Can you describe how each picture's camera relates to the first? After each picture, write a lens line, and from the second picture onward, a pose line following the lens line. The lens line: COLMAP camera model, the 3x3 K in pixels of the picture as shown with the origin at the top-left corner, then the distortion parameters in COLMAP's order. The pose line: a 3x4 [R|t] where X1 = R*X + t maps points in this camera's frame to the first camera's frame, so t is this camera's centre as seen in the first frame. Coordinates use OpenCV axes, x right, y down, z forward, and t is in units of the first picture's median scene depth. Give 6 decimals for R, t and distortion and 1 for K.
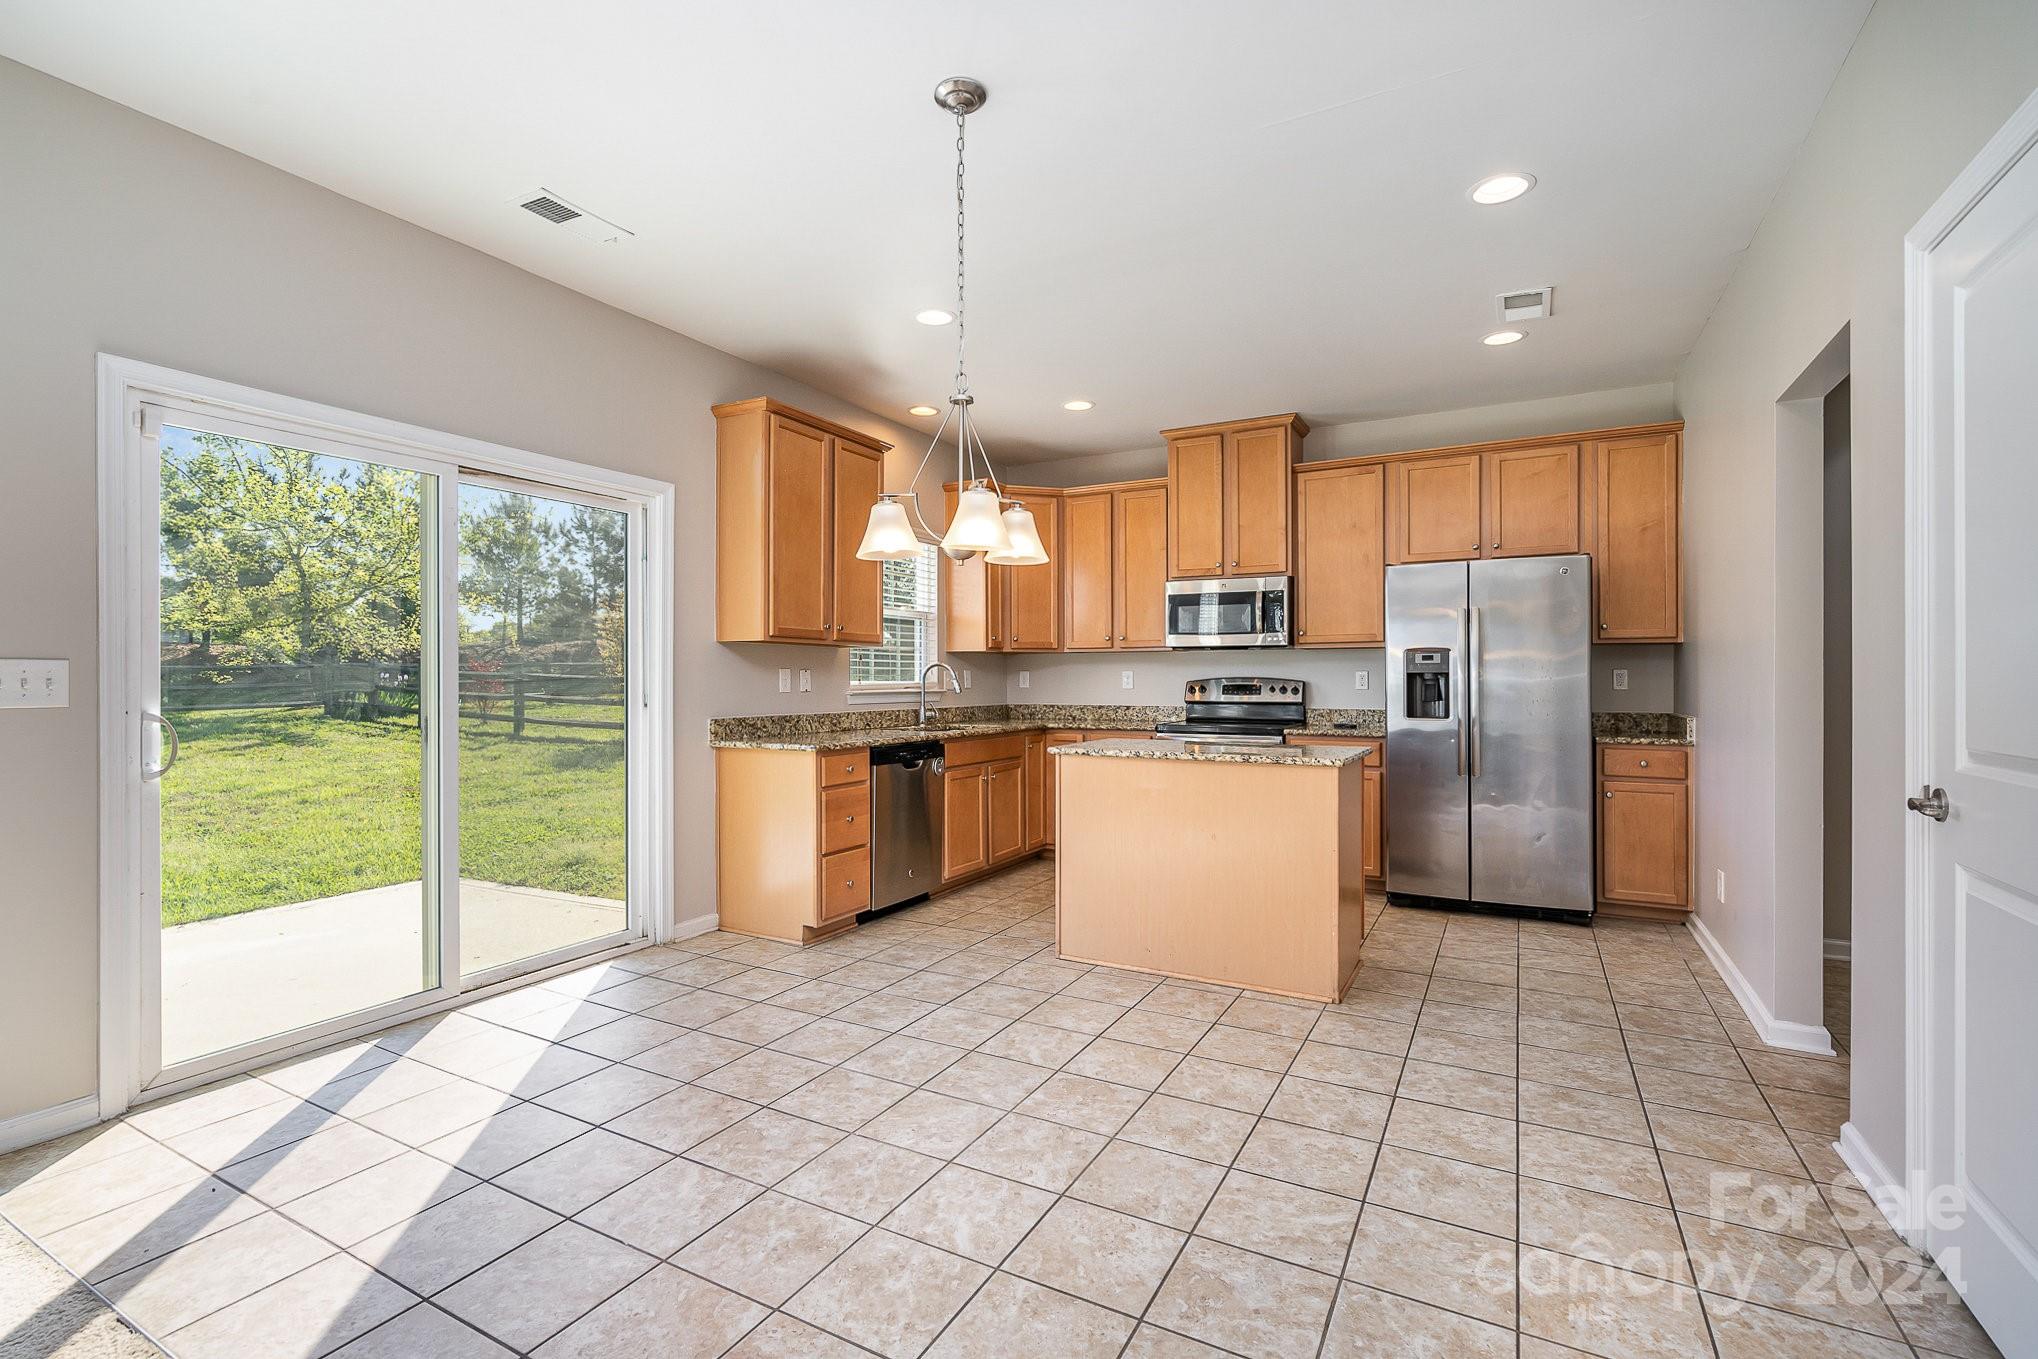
lens RADIAL K [[918.9, 0, 998.7], [0, 918.9, 681.3], [0, 0, 1]] dist [-0.003012, 0.001062]
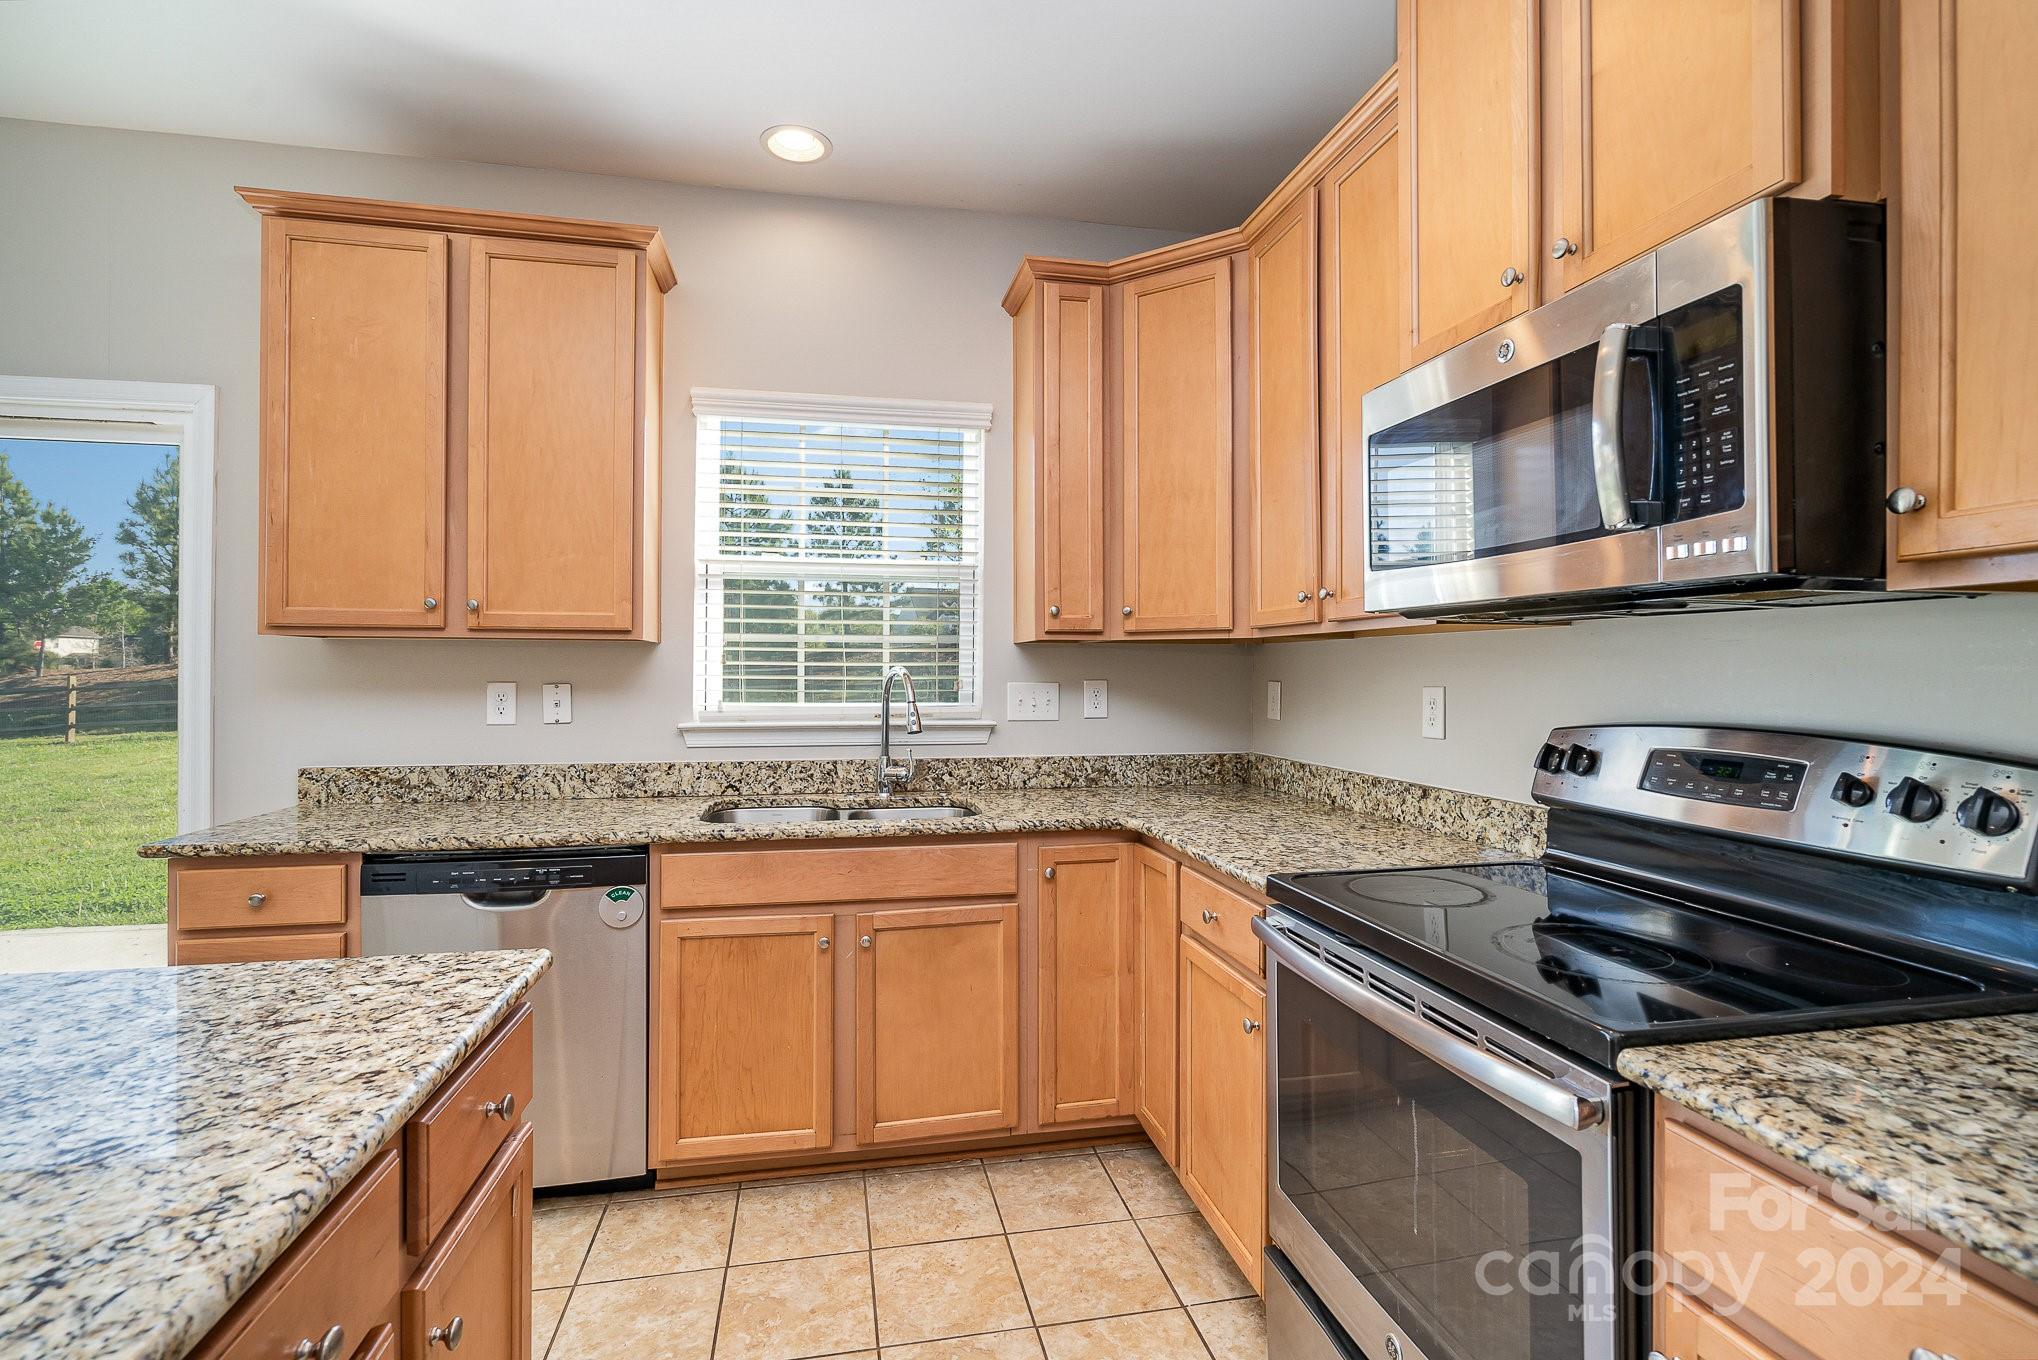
lens RADIAL K [[935.3, 0, 1012.8], [0, 935.3, 667.8], [0, 0, 1]] dist [0.002610, -0.000851]
pose [[0.647627, 0.000145, -0.761958, 0.342013], [-0.005113, 0.999978, -0.004155, -0.018264], [0.761941, 0.006587, 0.647614, 0.723708]]
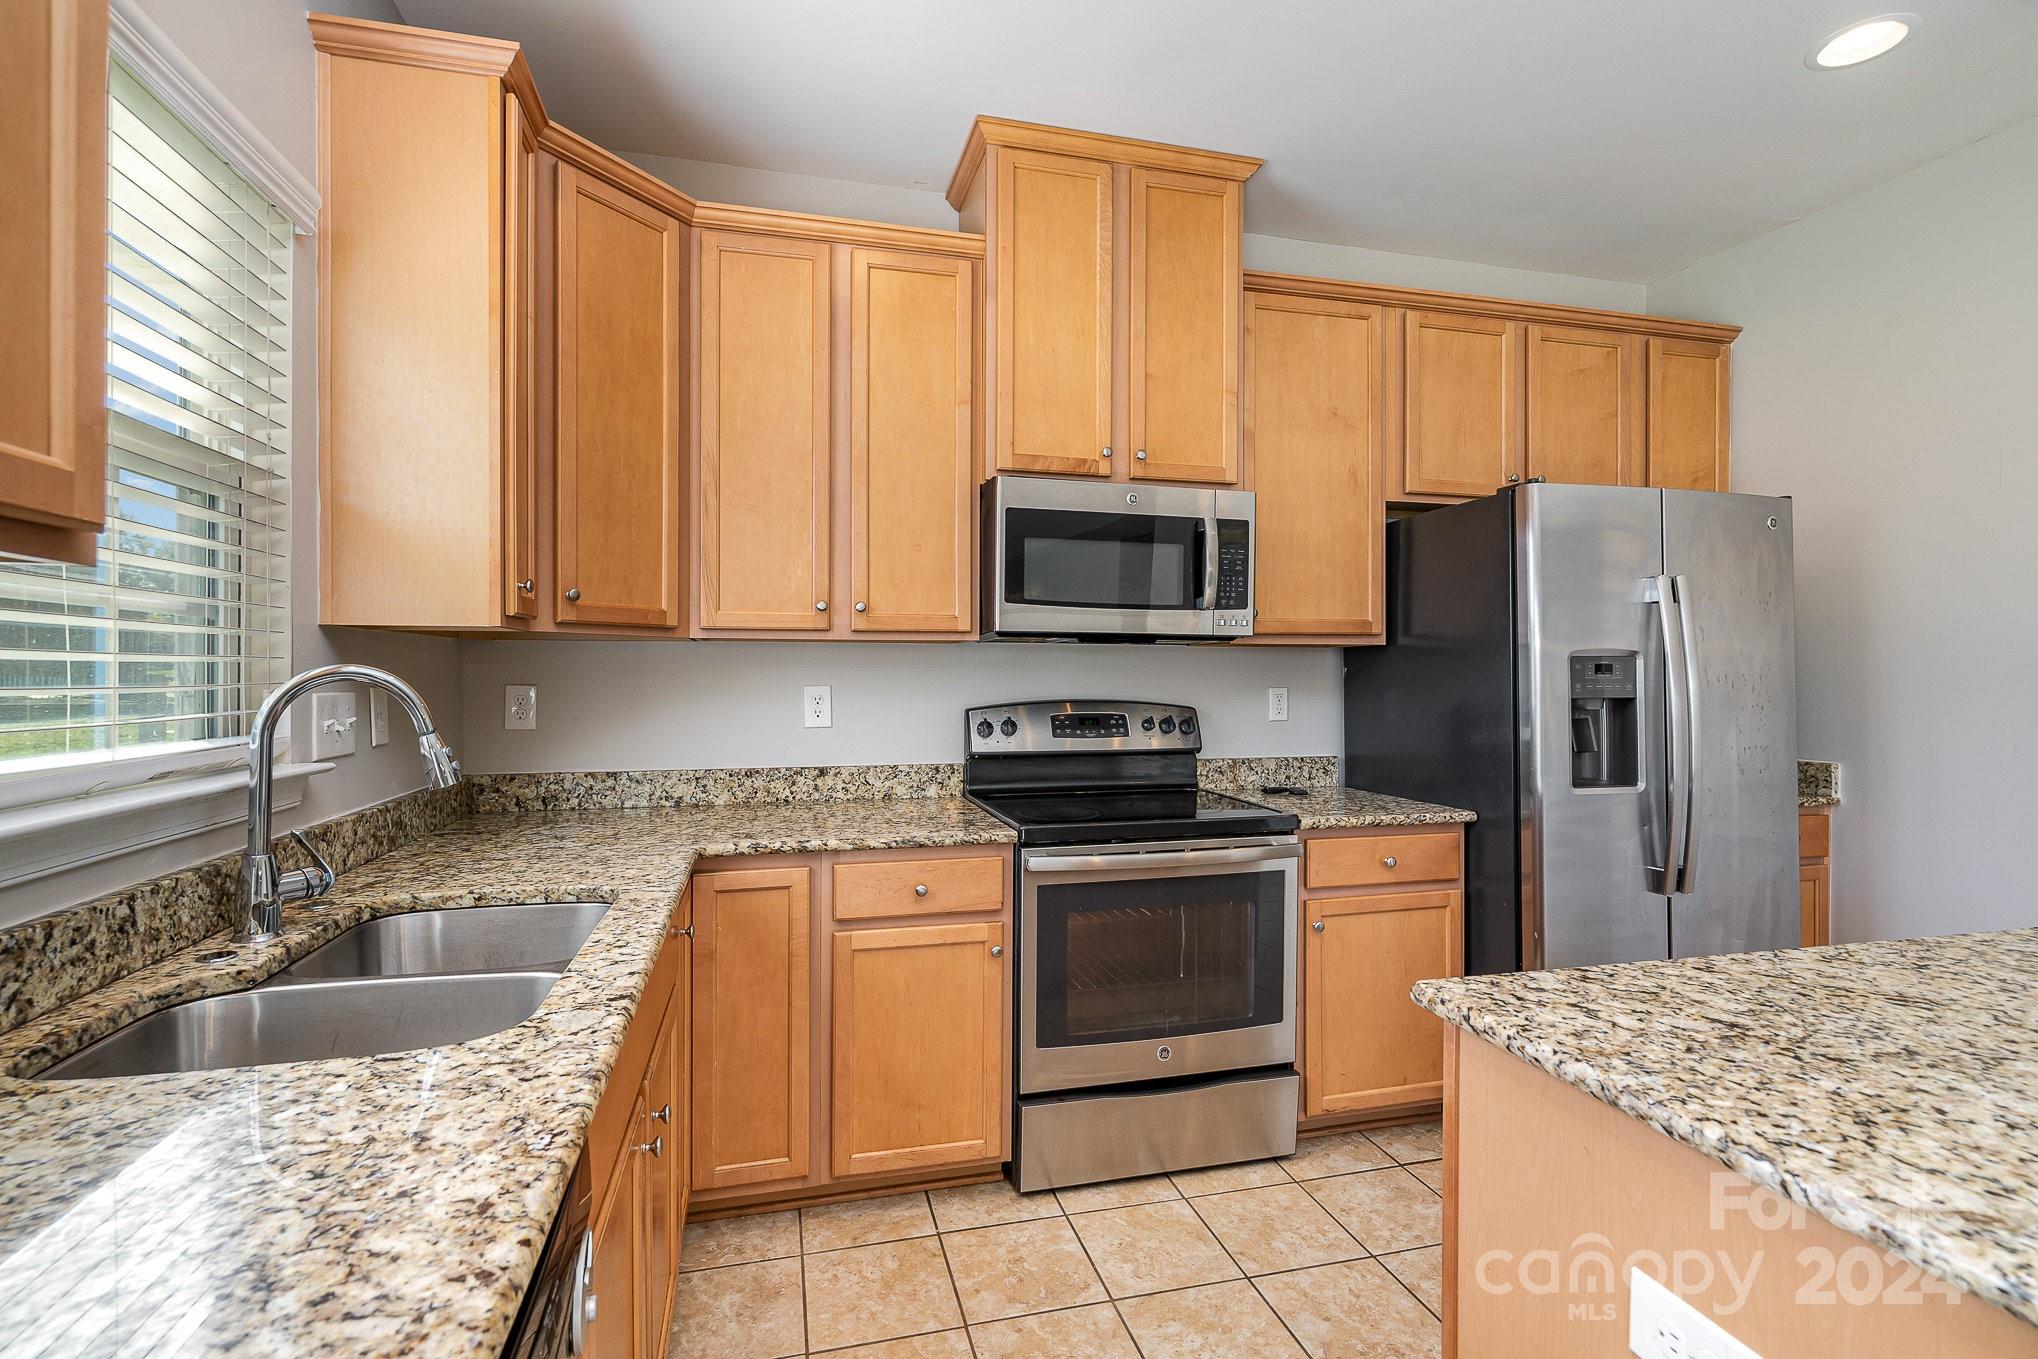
lens RADIAL K [[918.9, 0, 998.7], [0, 918.9, 681.3], [0, 0, 1]] dist [-0.003012, 0.001062]
pose [[0.729565, -0.002958, 0.683905, -0.104421], [0.000300, 0.999992, 0.004004, -0.016998], [-0.683911, -0.002716, 0.729560, 0.701344]]
